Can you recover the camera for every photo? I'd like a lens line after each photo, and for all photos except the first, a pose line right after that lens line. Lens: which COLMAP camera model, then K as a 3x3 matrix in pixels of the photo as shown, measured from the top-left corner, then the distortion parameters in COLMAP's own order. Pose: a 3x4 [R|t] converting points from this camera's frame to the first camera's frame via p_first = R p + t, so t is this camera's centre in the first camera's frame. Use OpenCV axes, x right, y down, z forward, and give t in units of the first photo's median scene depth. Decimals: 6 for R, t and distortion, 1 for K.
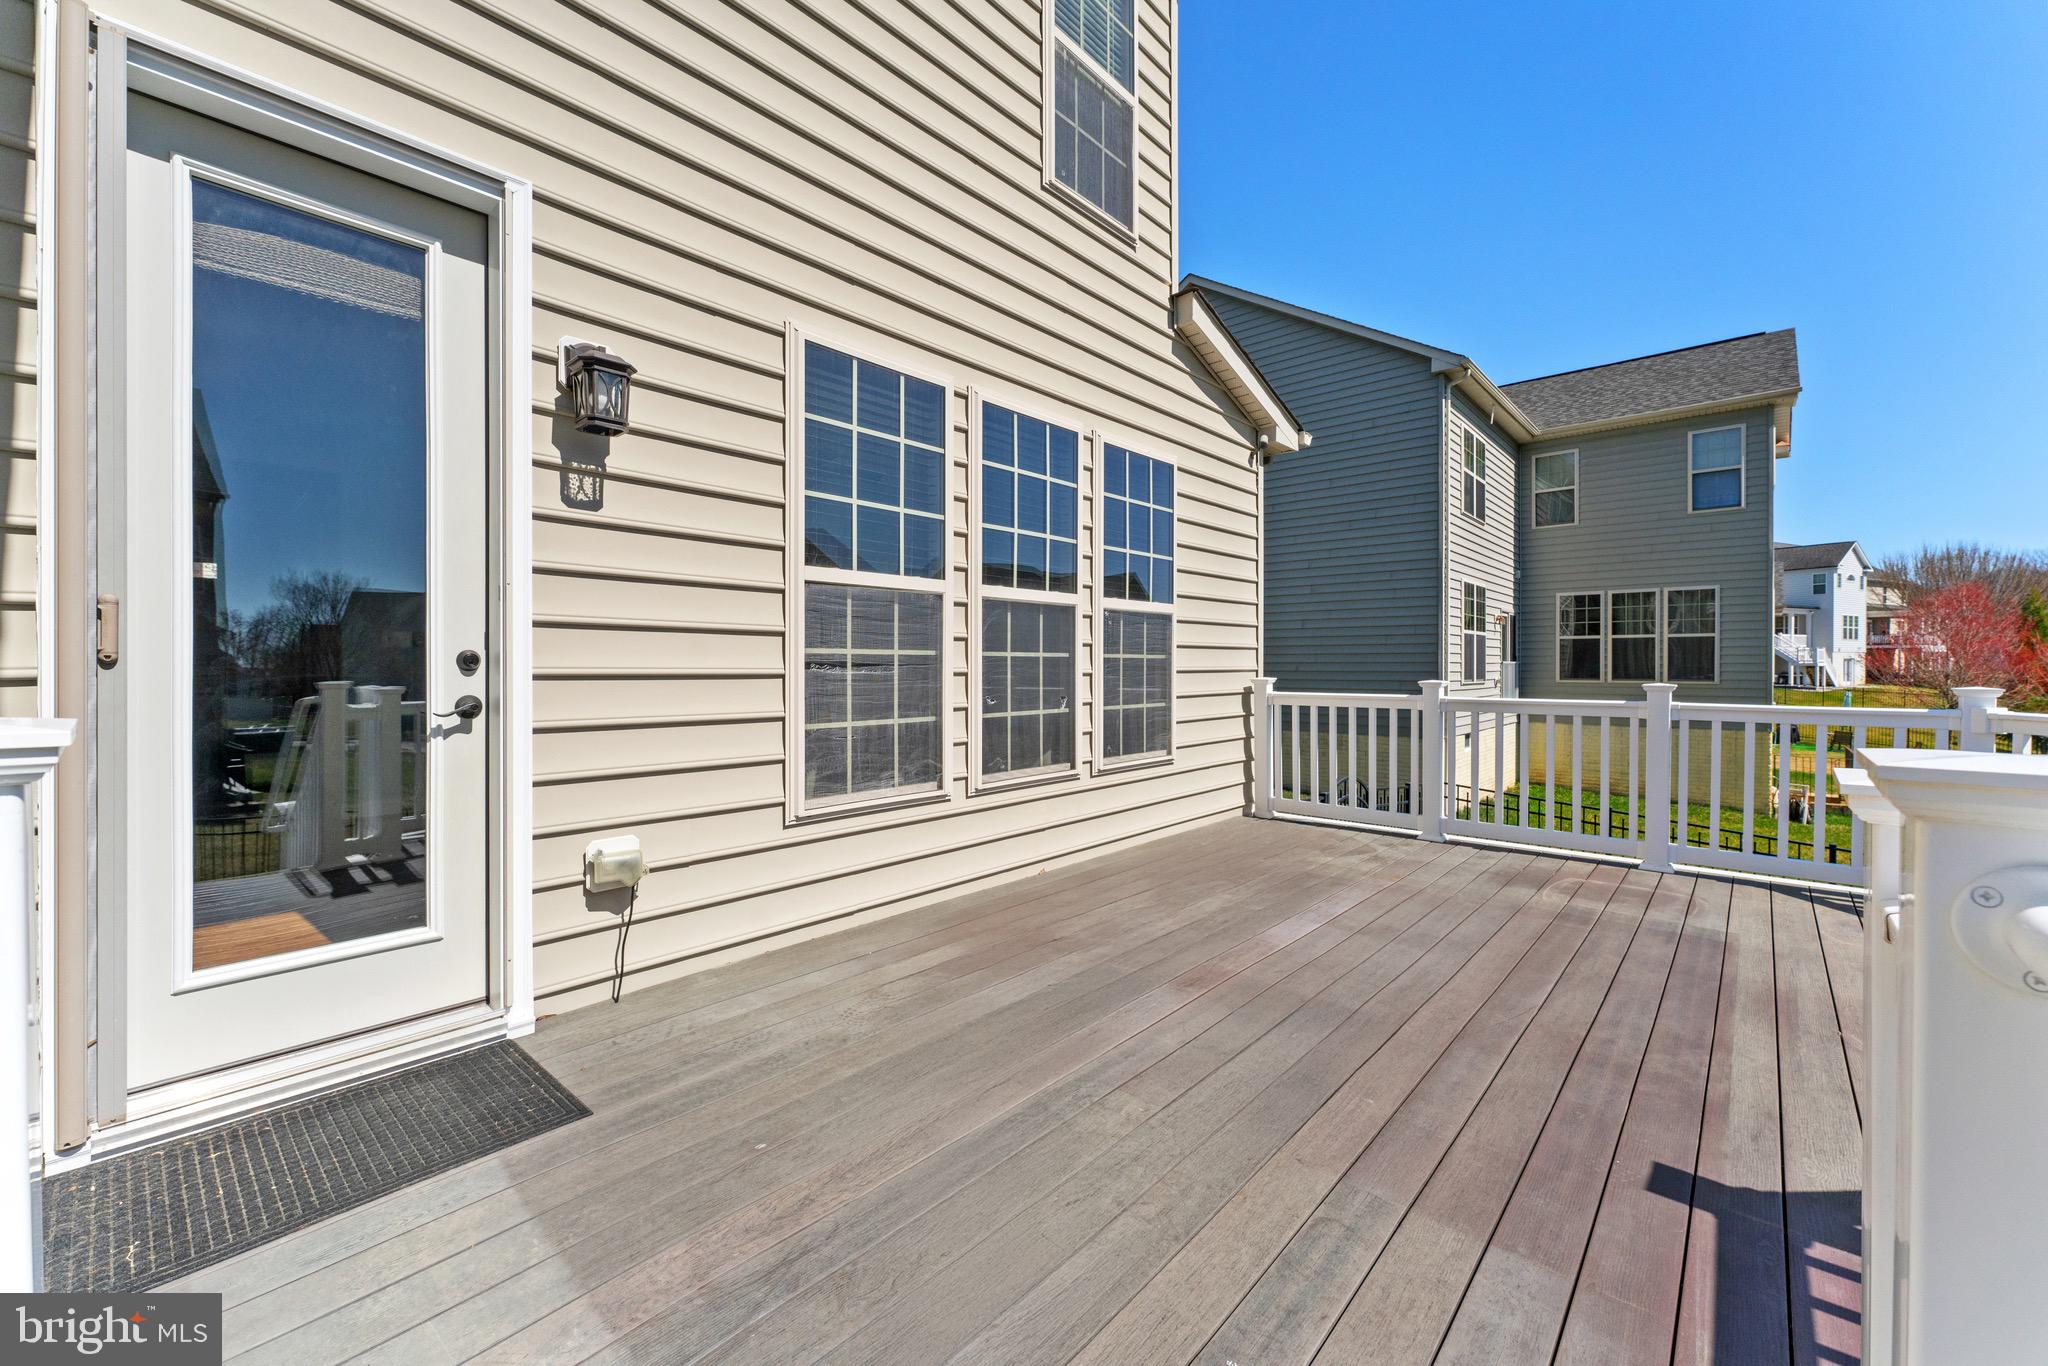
lens RADIAL K [[809.7, 0, 1028.1], [0, 809.7, 669.5], [0, 0, 1]] dist [-0.001023, -0.000485]
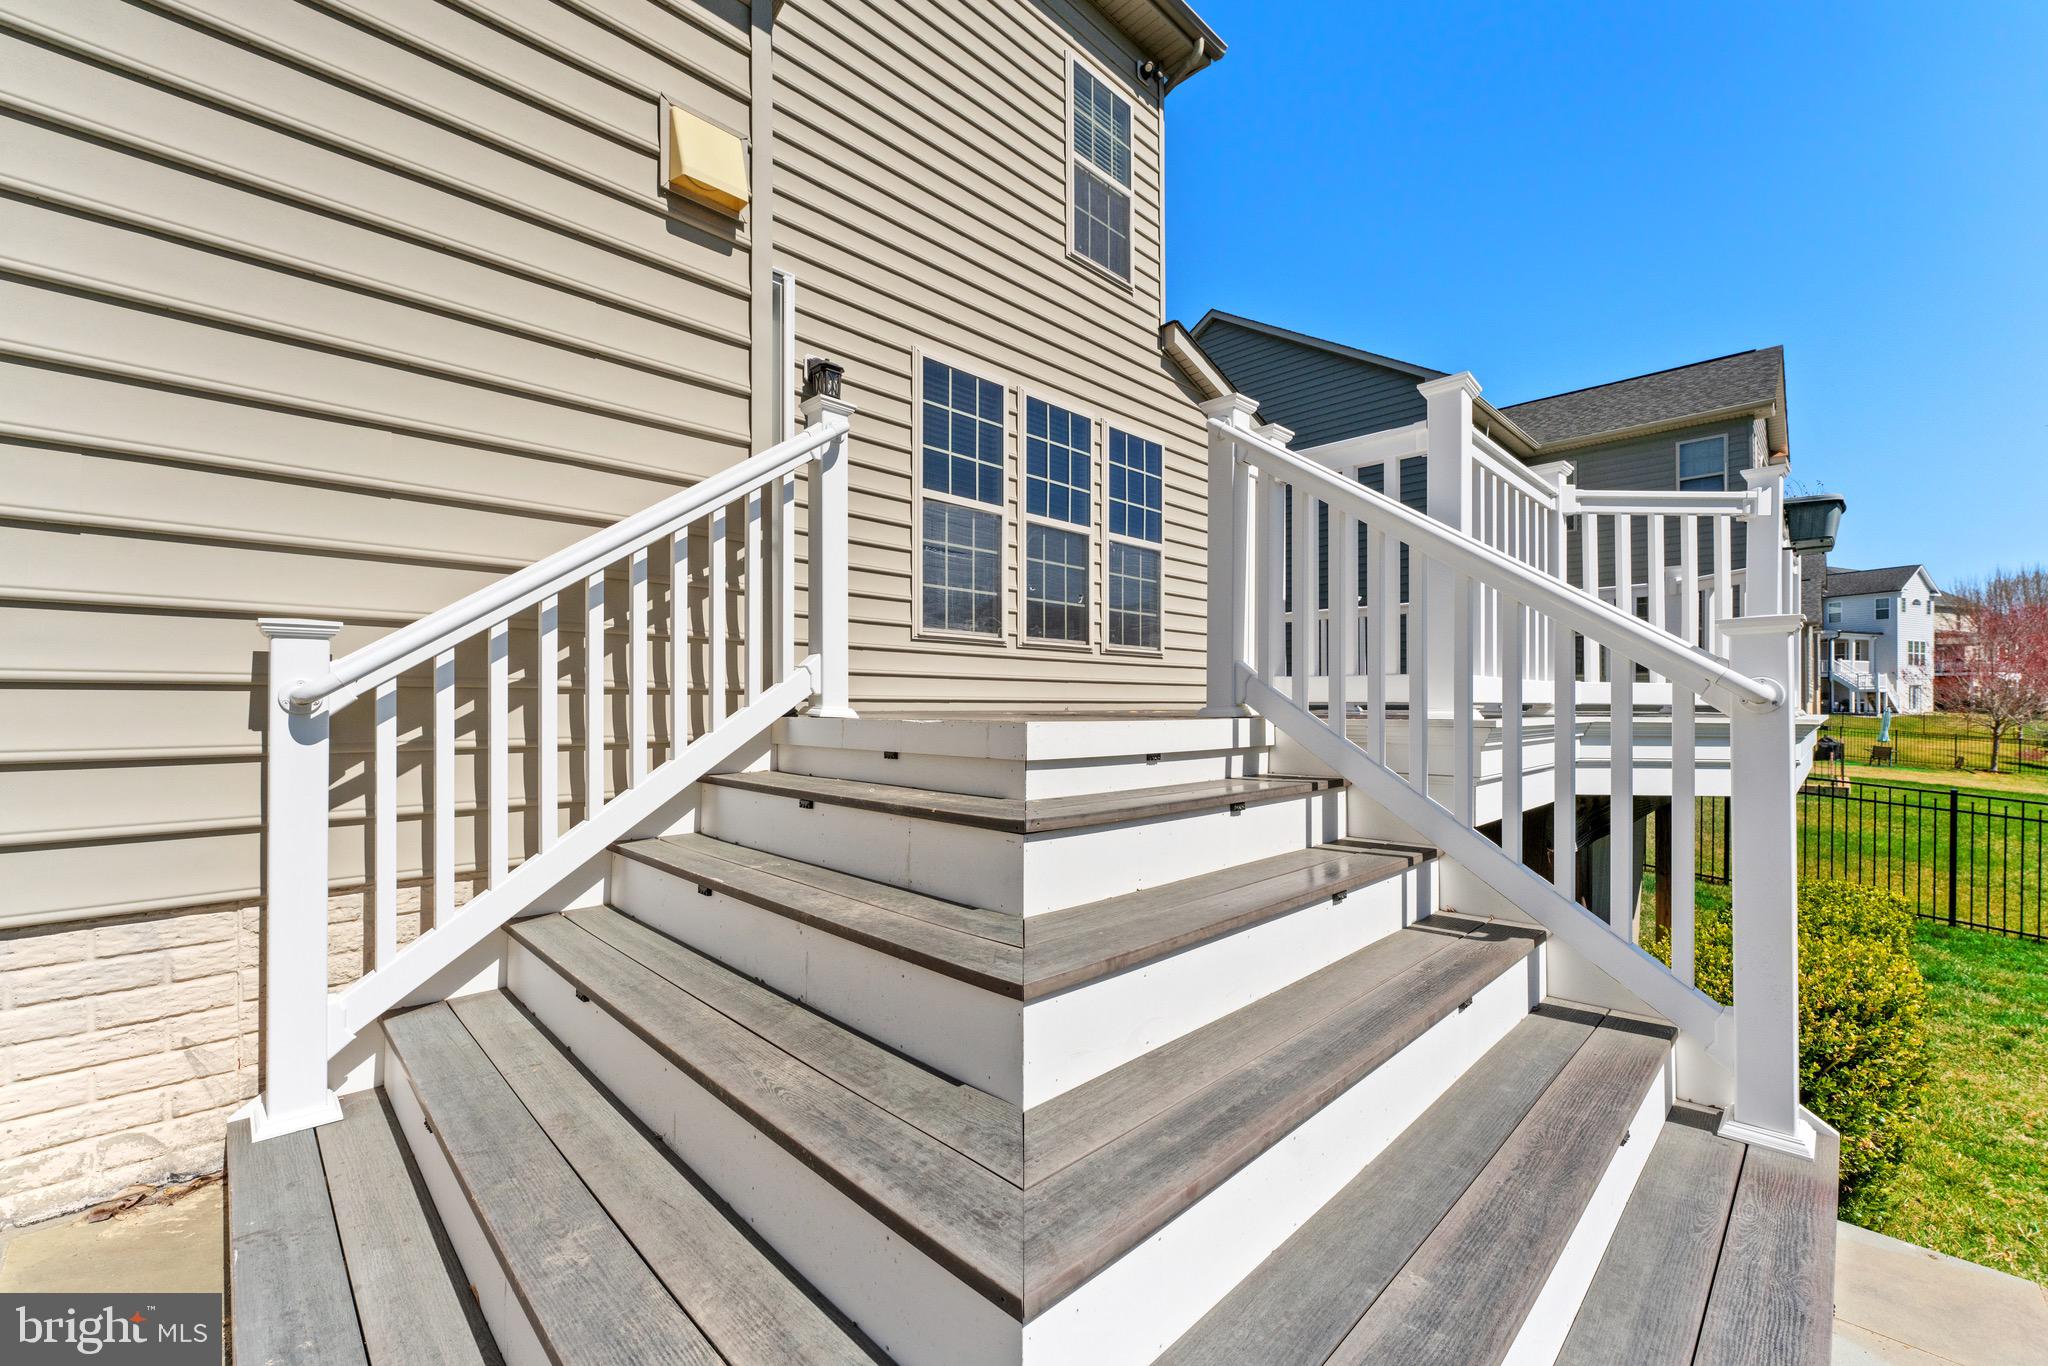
lens RADIAL K [[809.7, 0, 1028.1], [0, 809.7, 703.4], [0, 0, 1]] dist [-0.001023, -0.000485]
pose [[0.998597, -0.000007, -0.052948, 0.024295], [-0.000255, 0.999988, -0.004936, 0.227348], [0.052947, 0.004943, 0.998585, -0.469635]]
